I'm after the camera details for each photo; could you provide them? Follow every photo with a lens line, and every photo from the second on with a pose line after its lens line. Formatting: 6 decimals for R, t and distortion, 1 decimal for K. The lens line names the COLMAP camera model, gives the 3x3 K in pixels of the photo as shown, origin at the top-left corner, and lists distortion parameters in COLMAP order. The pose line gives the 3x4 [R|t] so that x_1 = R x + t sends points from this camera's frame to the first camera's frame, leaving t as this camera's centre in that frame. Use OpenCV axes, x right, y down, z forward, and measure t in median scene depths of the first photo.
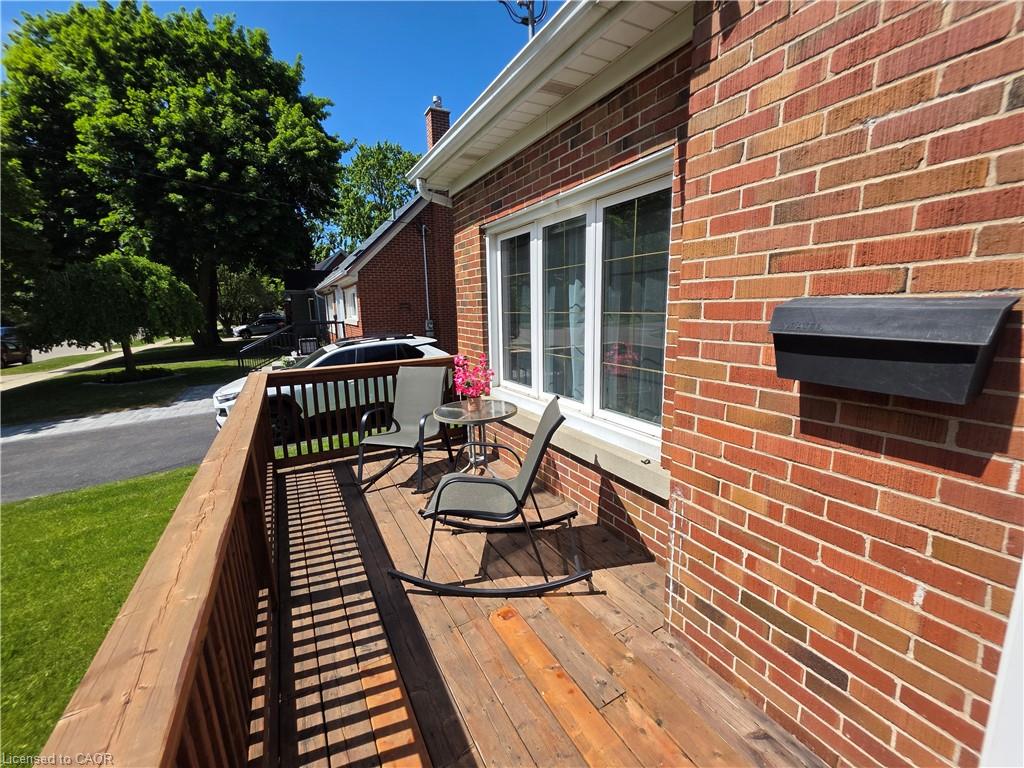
lens RADIAL K [[409.7, 0, 509.8], [0, 409.7, 378.6], [0, 0, 1]] dist [0.000983, 0.000035]
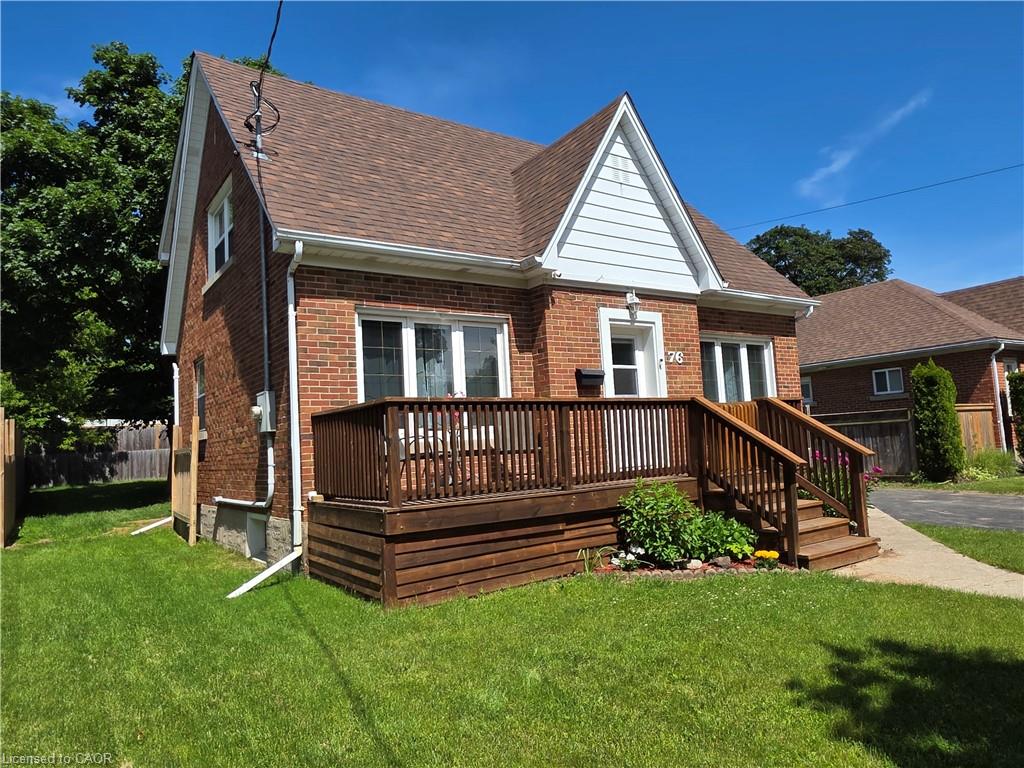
lens RADIAL K [[662.8, 0, 512.0], [0, 662.8, 384.0], [0, 0, 1]] dist [-0.007352, -0.003984]
pose [[-0.101935, 0.116367, 0.987962, -3.530681], [0.230757, 0.968812, -0.090302, 0.258993], [-0.967657, 0.218774, -0.125608, 1.439298]]
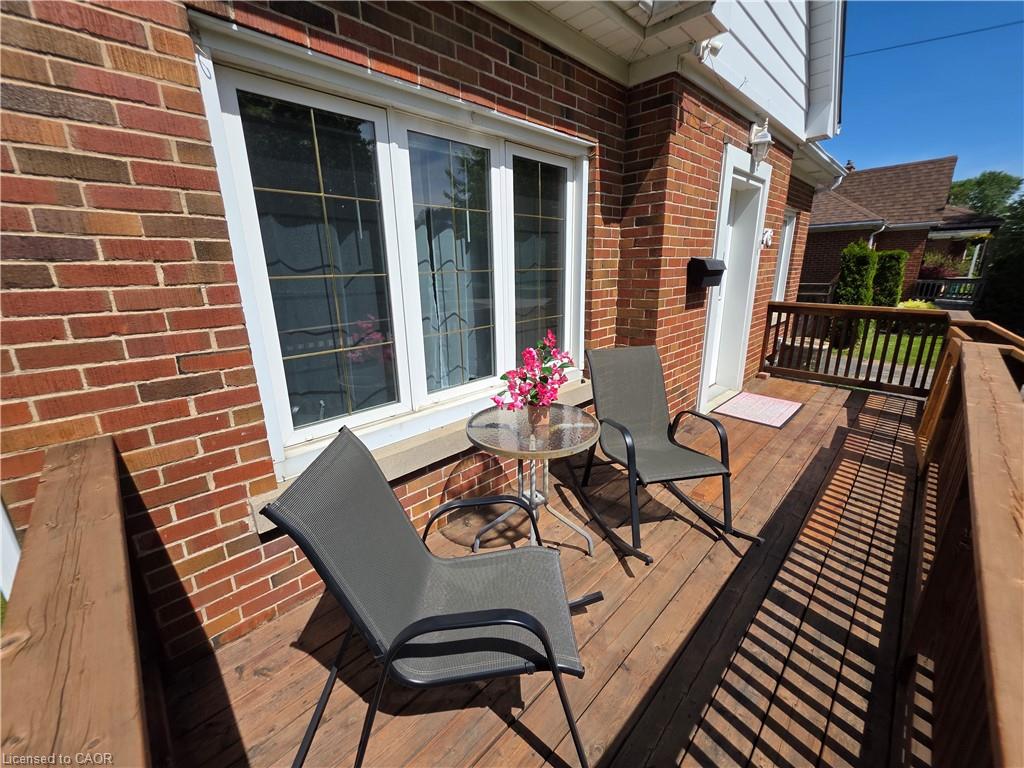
lens RADIAL K [[409.7, 0, 509.8], [0, 409.7, 378.6], [0, 0, 1]] dist [0.000983, 0.000035]
pose [[-0.268273, -0.225767, 0.936514, -0.872185], [0.195303, 0.939216, 0.282365, -0.234904], [-0.943338, 0.258655, -0.207874, 1.539147]]
